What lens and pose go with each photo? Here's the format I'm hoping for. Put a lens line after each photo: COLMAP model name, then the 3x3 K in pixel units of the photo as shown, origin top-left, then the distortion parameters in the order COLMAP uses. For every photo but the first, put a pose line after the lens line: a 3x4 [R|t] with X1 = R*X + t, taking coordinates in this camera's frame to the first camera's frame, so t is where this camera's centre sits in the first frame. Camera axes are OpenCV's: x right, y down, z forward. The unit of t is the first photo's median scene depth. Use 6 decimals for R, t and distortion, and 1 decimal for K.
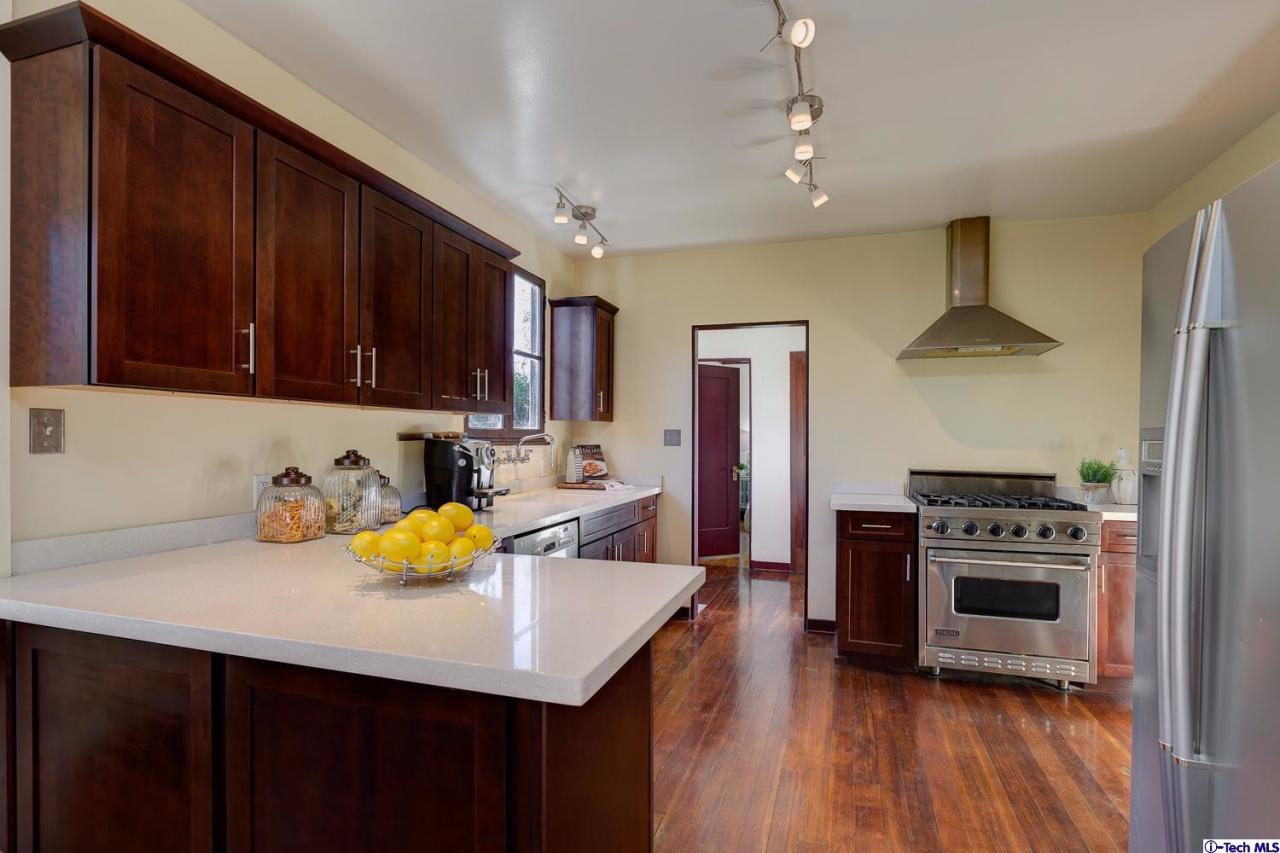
lens RADIAL K [[608.2, 0, 643.1], [0, 608.2, 439.6], [0, 0, 1]] dist [-0.001959, 0.000054]
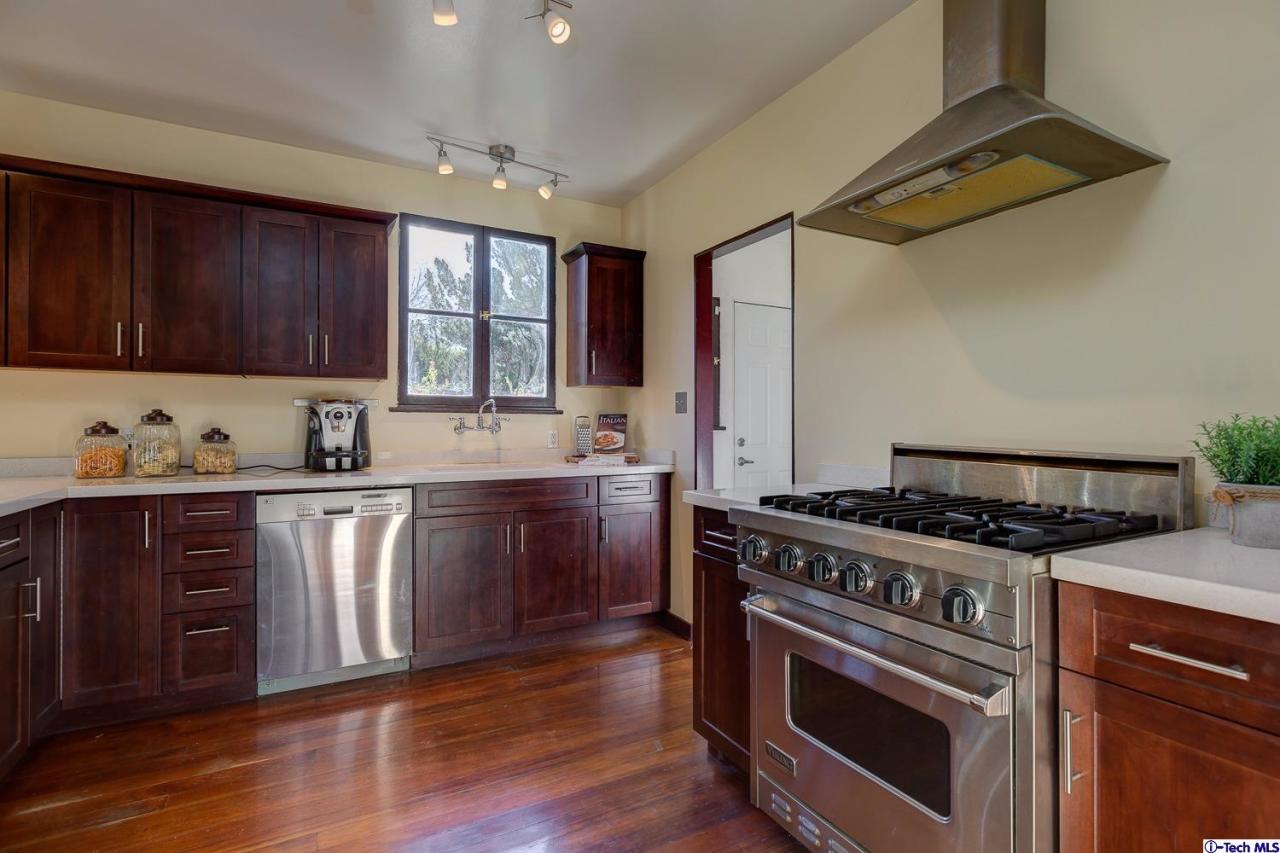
lens RADIAL K [[608.2, 0, 641.8], [0, 608.2, 425.4], [0, 0, 1]] dist [-0.001959, 0.000054]
pose [[0.725896, -0.005329, -0.687784, 0.713303], [0.002172, 0.999983, -0.005455, 0.038988], [0.687801, 0.002466, 0.725895, 0.520112]]
